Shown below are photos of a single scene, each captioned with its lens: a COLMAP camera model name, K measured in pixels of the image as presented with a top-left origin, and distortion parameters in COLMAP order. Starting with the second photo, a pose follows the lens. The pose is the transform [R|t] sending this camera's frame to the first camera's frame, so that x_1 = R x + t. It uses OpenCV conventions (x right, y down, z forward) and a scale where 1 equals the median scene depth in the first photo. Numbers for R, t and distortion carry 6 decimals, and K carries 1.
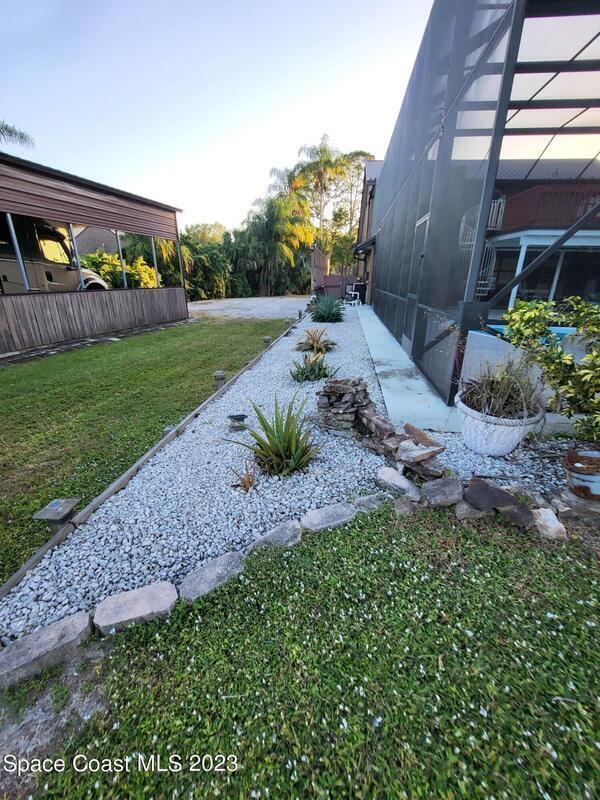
lens RADIAL K [[339.1, 0, 303.6], [0, 339.1, 397.9], [0, 0, 1]] dist [-0.003489, -0.000826]
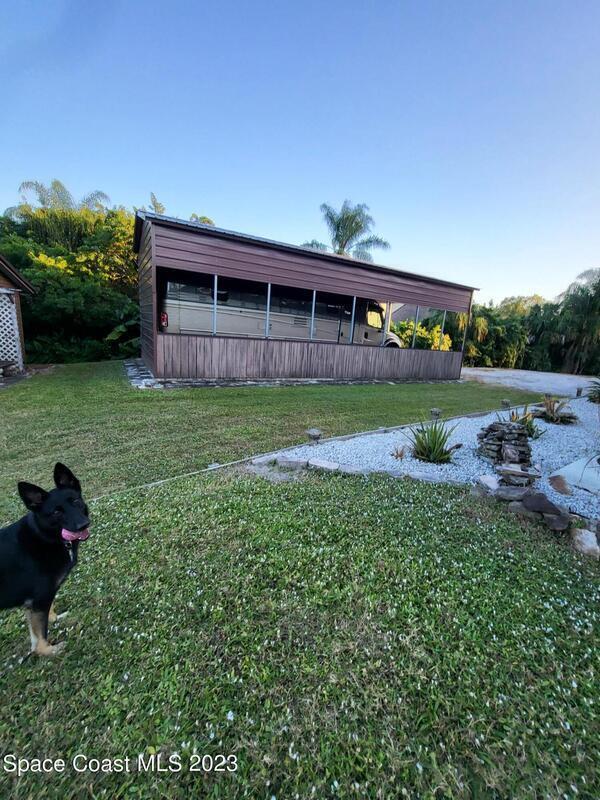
lens RADIAL K [[339.1, 0, 303.6], [0, 339.1, 397.9], [0, 0, 1]] dist [-0.003489, -0.000826]
pose [[0.675979, 0.193084, -0.711175, 0.109932], [-0.319170, 0.946562, -0.046382, 0.035431], [0.664216, 0.258339, 0.701483, -0.095527]]
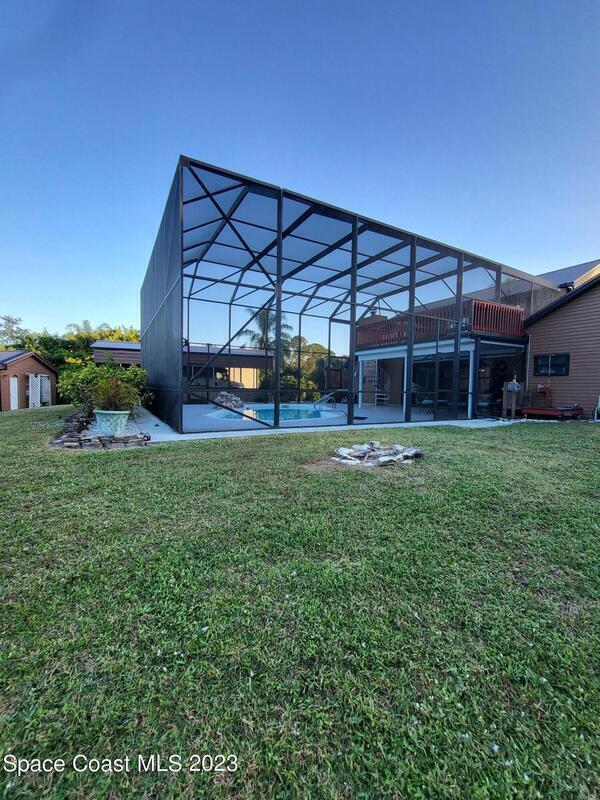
lens RADIAL K [[339.1, 0, 303.6], [0, 339.1, 397.9], [0, 0, 1]] dist [-0.003489, -0.000826]
pose [[0.580014, 0.011483, -0.814526, 1.493803], [-0.287622, 0.938387, -0.191582, 0.061386], [0.762140, 0.345396, 0.547580, 0.029676]]
